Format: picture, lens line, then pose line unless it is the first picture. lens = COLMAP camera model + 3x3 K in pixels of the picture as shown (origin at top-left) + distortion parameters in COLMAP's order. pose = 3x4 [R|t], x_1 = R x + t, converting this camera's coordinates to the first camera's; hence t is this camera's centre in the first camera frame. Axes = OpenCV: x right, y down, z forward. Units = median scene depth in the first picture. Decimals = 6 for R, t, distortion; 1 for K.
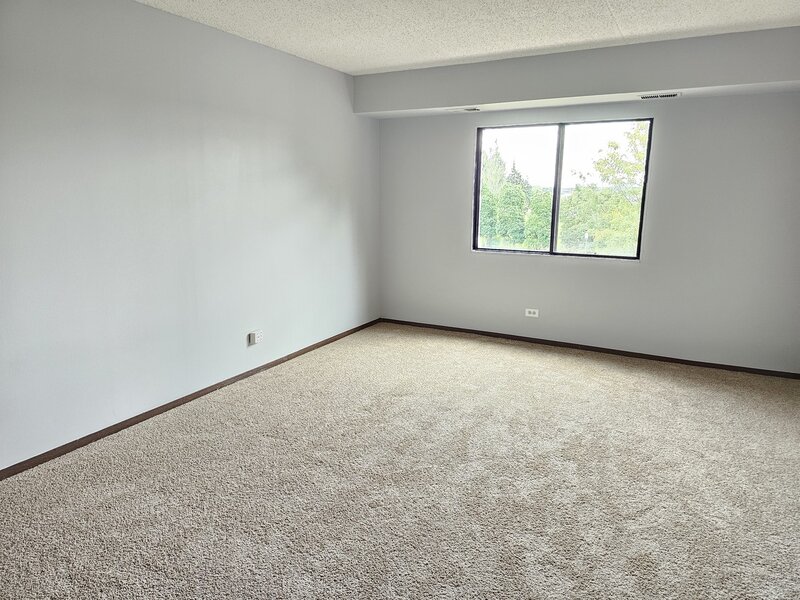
lens RADIAL K [[536.9, 0, 397.6], [0, 536.9, 300.9], [0, 0, 1]] dist [0.068978, -0.073341]
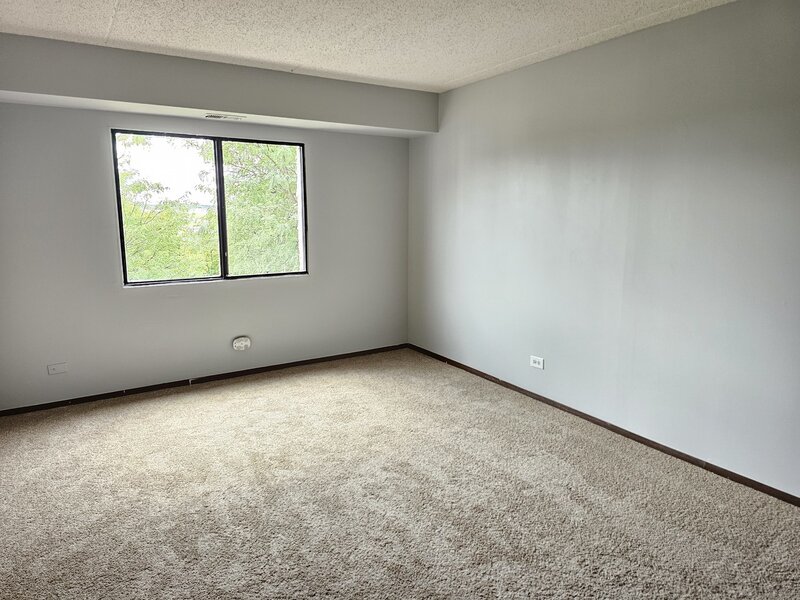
lens RADIAL K [[536.9, 0, 397.6], [0, 536.9, 300.9], [0, 0, 1]] dist [0.068978, -0.073341]
pose [[0.487906, -0.158405, 0.858403, -0.386711], [0.172318, 0.981523, 0.083182, -0.078888], [-0.855719, 0.107333, 0.506187, 0.298043]]
